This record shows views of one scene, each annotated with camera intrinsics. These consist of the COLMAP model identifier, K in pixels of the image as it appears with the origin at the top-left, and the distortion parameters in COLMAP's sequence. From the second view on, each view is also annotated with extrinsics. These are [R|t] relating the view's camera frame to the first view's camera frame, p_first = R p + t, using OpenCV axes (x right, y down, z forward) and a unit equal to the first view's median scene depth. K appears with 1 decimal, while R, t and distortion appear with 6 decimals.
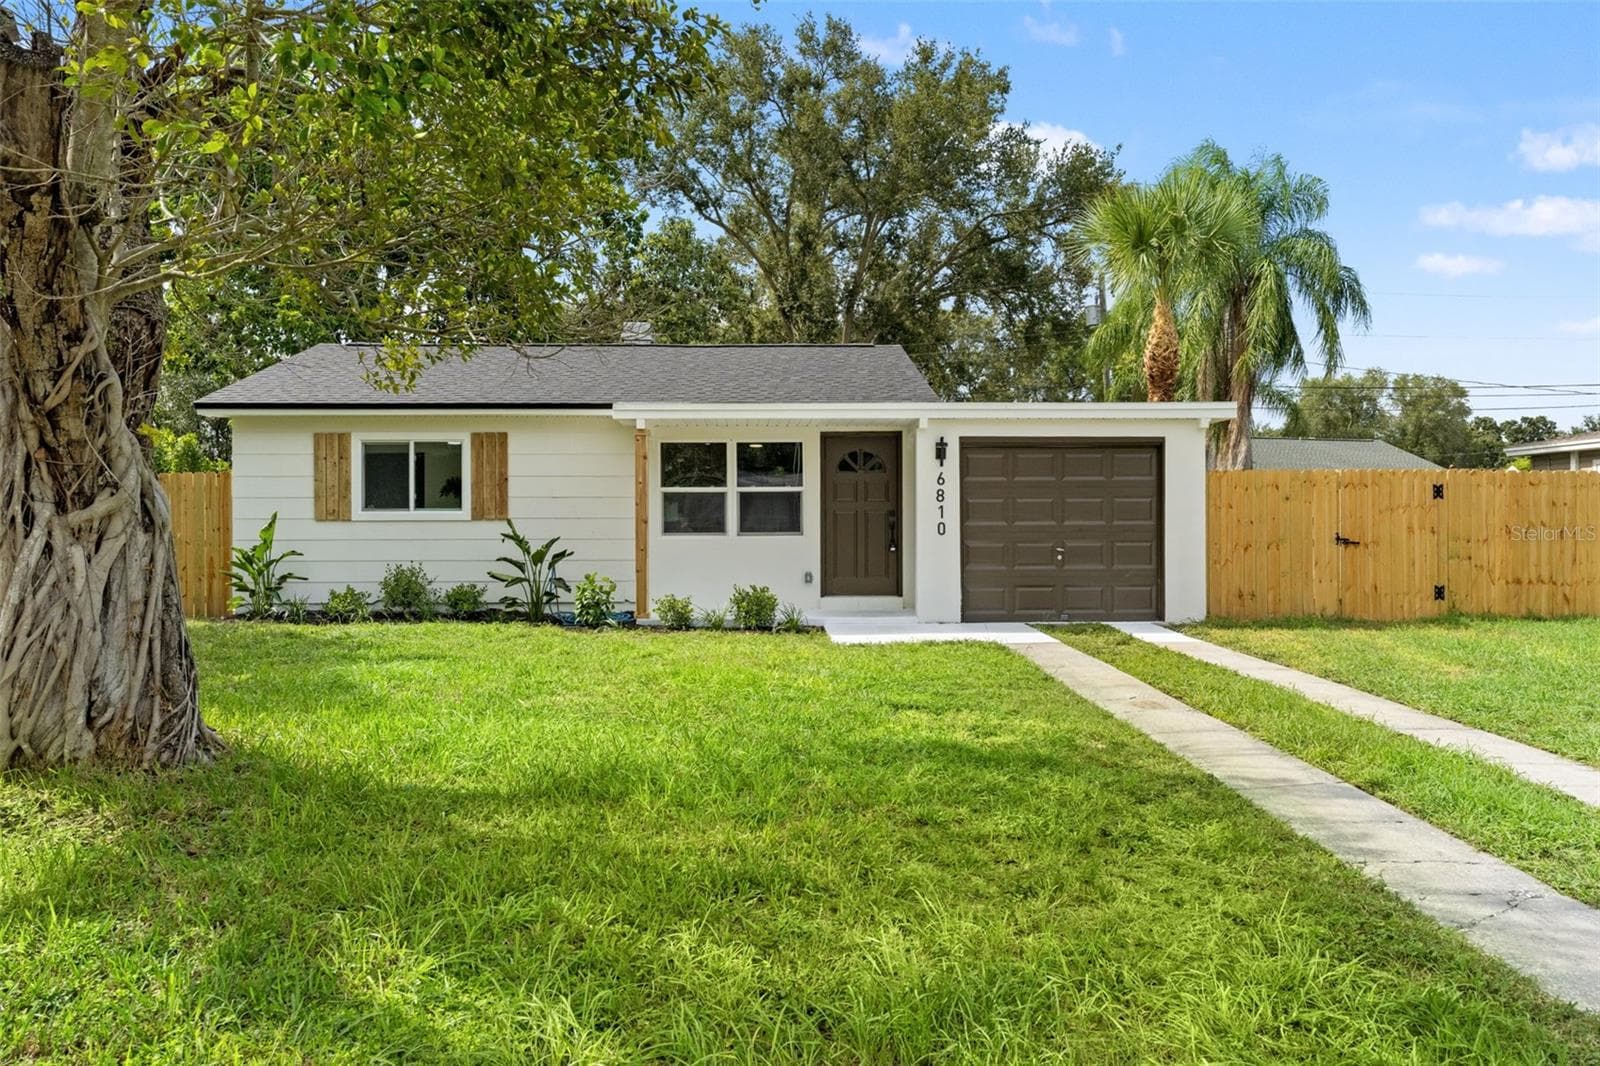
lens RADIAL K [[755.8, 0, 800.0], [0, 755.8, 533.0], [0, 0, 1]] dist [0.000166, 0.000087]
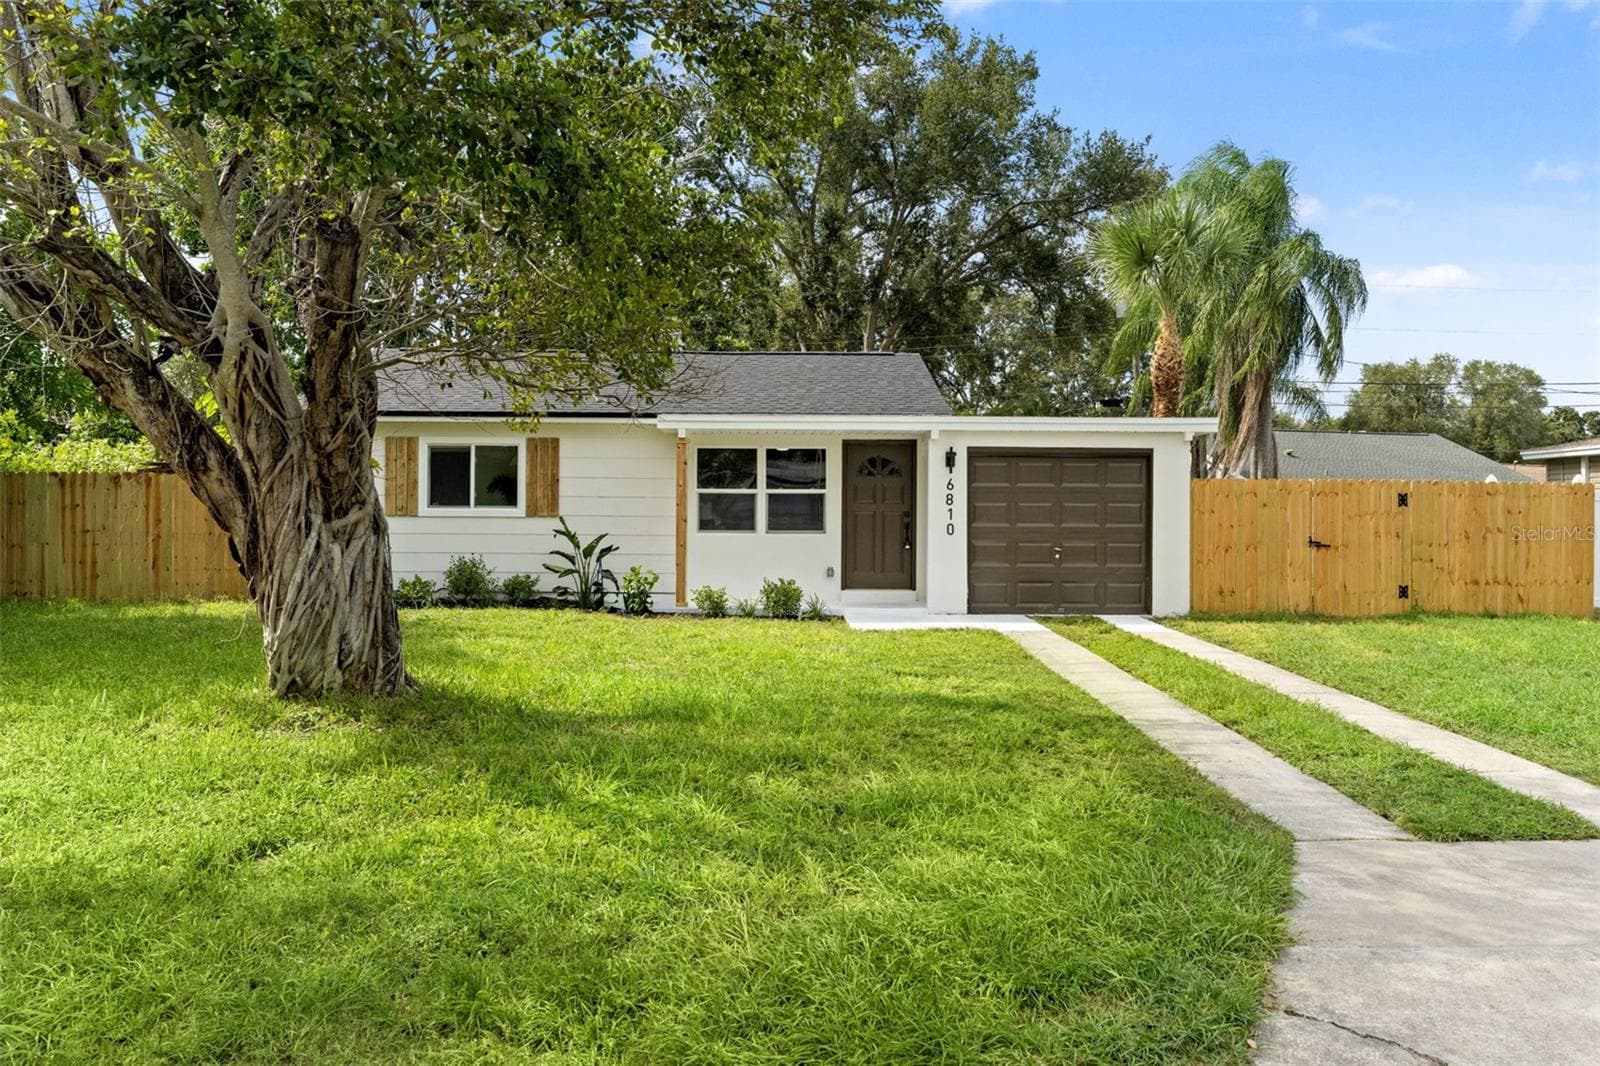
lens RADIAL K [[796.7, 0, 814.3], [0, 796.7, 522.7], [0, 0, 1]] dist [0.000685, -0.000015]
pose [[0.999911, 0.010044, -0.008795, -0.002884], [-0.010082, 0.999940, -0.004297, -0.008213], [0.008751, 0.004385, 0.999952, -0.171760]]
